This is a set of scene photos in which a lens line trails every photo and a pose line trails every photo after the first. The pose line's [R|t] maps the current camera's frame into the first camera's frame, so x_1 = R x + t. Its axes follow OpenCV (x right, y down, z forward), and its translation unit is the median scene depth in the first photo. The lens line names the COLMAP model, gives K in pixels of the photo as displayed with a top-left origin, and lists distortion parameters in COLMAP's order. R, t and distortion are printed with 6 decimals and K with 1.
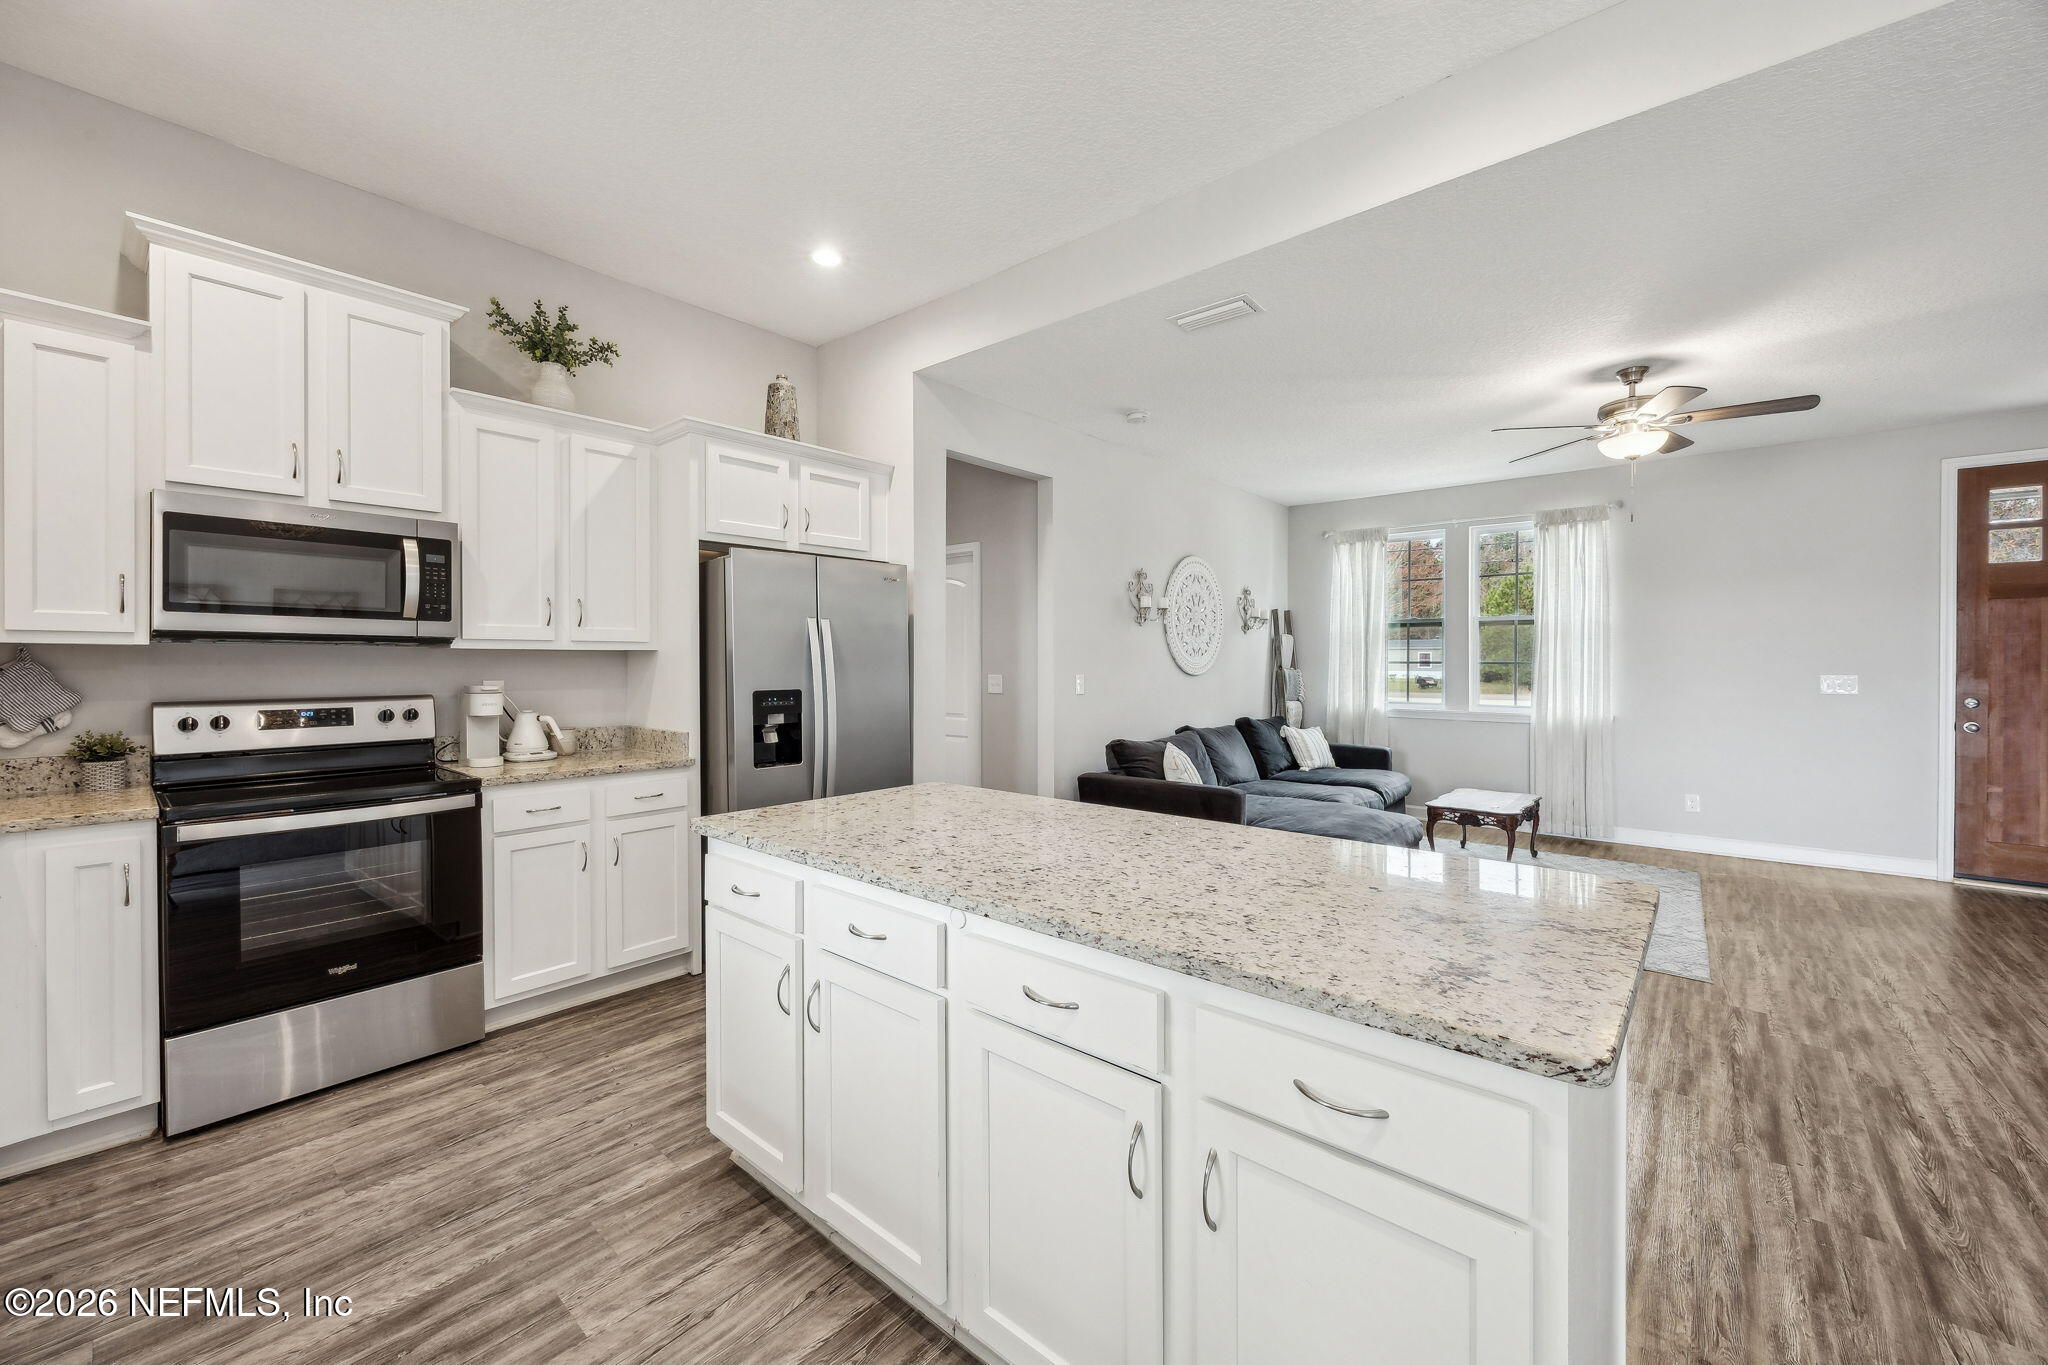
lens RADIAL K [[804.0, 0, 996.2], [0, 804.0, 666.7], [0, 0, 1]] dist [-0.001790, -0.000435]
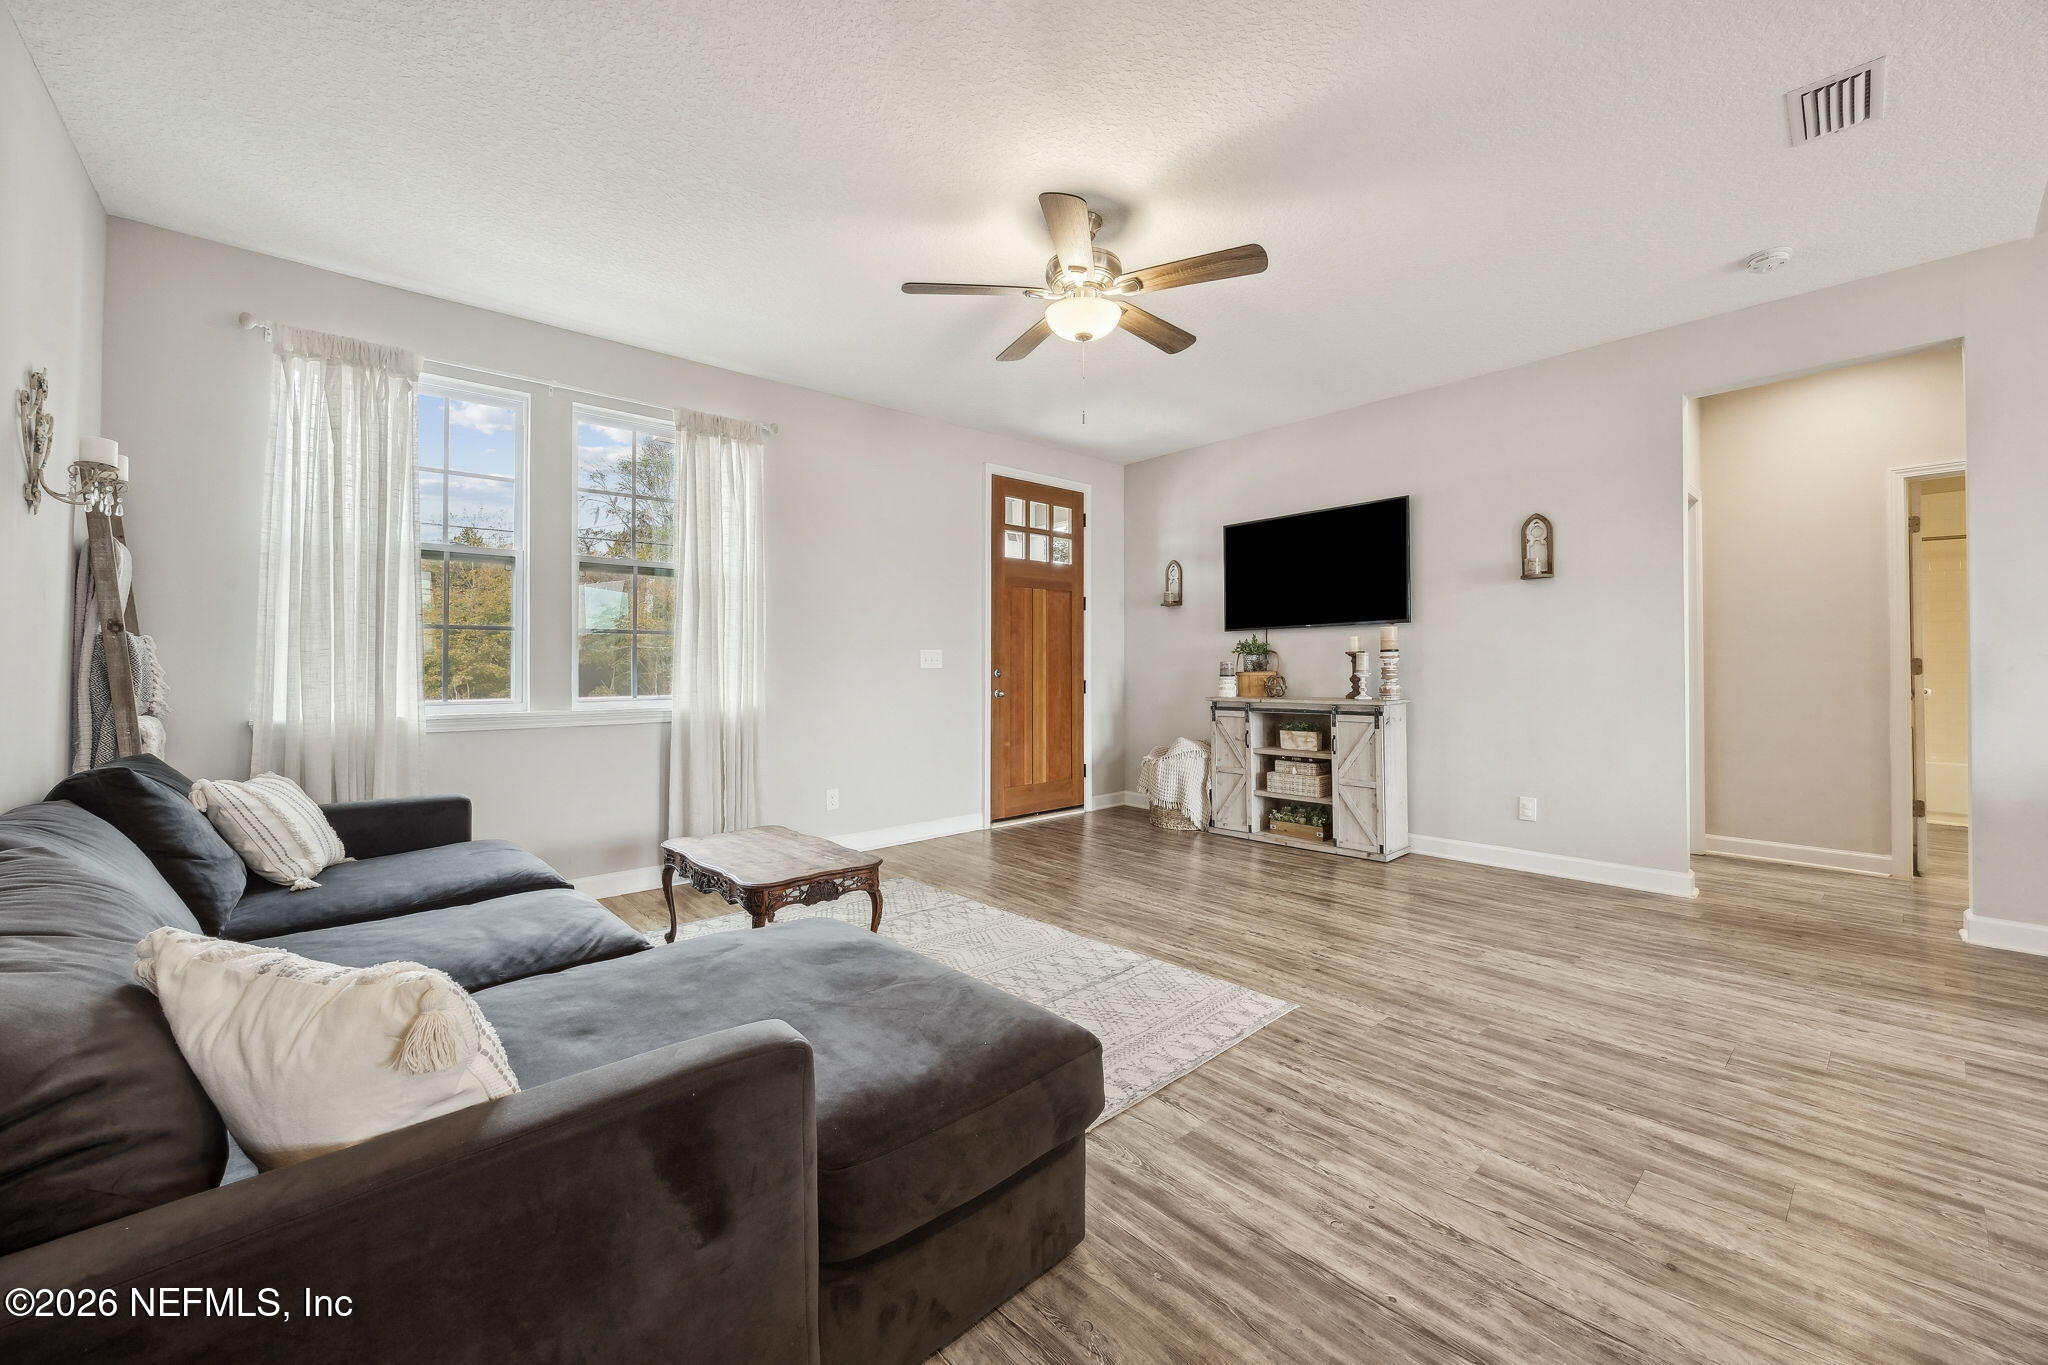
lens RADIAL K [[795.2, 0, 1050.6], [0, 795.2, 659.3], [0, 0, 1]] dist [0.000745, -0.000652]
pose [[0.099367, 0.007142, 0.995025, 0.085815], [0.010740, 0.999908, -0.008249, 0.059200], [-0.994993, 0.011507, 0.099281, 1.349806]]
